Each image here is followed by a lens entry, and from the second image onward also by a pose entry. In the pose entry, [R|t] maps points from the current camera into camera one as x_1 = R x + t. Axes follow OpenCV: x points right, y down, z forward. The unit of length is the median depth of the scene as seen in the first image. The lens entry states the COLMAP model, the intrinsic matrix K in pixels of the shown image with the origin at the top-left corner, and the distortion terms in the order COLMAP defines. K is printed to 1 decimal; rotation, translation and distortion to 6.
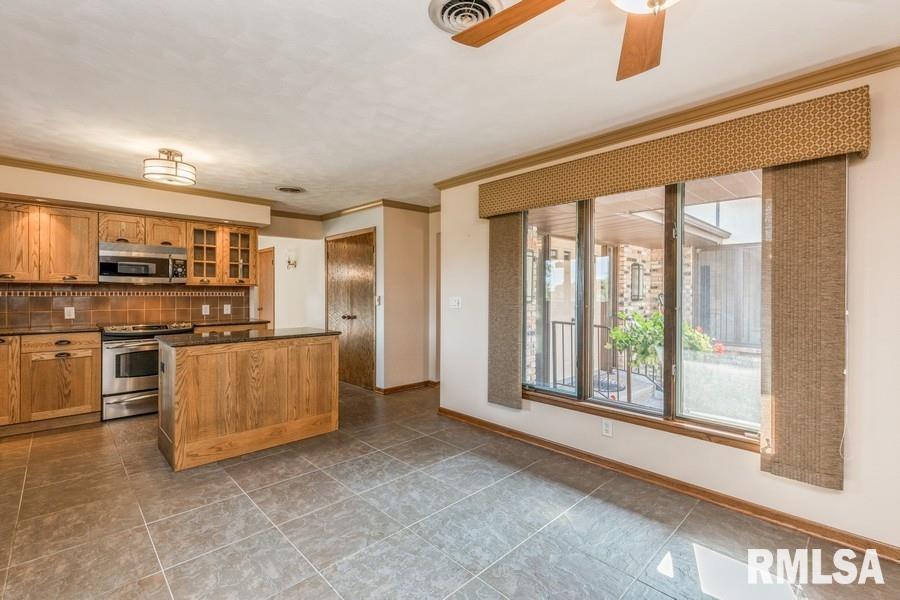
lens RADIAL K [[403.8, 0, 450.6], [0, 403.8, 293.5], [0, 0, 1]] dist [0.001188, 0.000123]
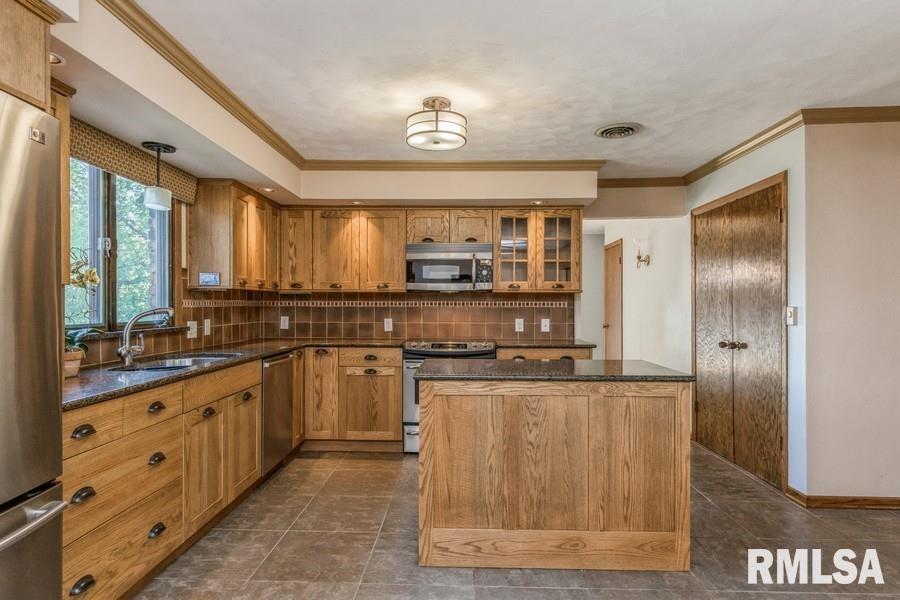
lens RADIAL K [[500.9, 0, 449.2], [0, 500.9, 307.2], [0, 0, 1]] dist [0.003304, 0.000484]
pose [[0.697273, -0.000714, -0.716806, -0.033652], [-0.000085, 0.999999, -0.001079, 0.008752], [0.716806, 0.000813, 0.697272, 0.295280]]
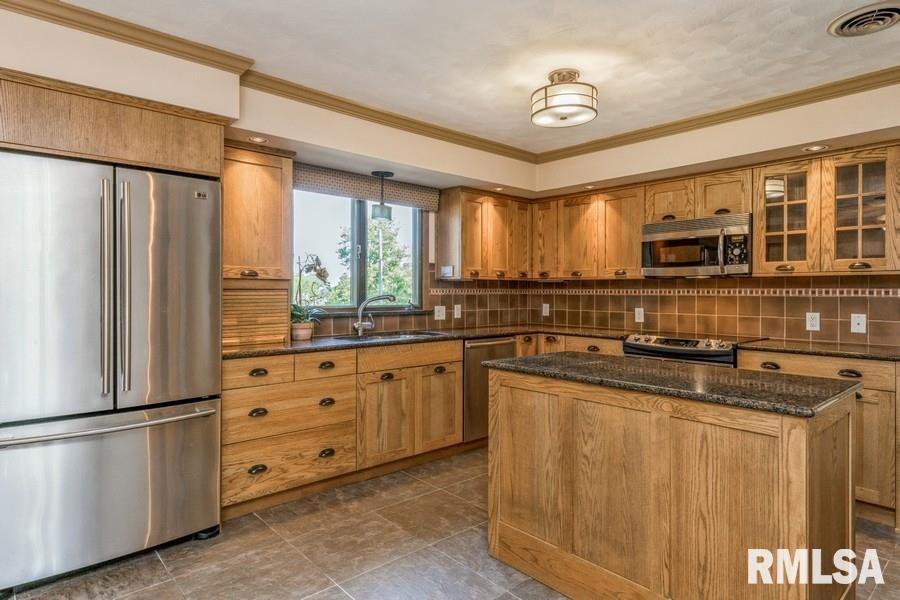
lens RADIAL K [[508.4, 0, 449.7], [0, 508.4, 292.8], [0, 0, 1]] dist [0.005096, 0.000445]
pose [[-0.038479, -0.004100, -0.999251, 0.105555], [-0.005987, 0.999975, -0.003872, 0.008211], [0.999241, 0.005833, -0.038502, 0.623178]]
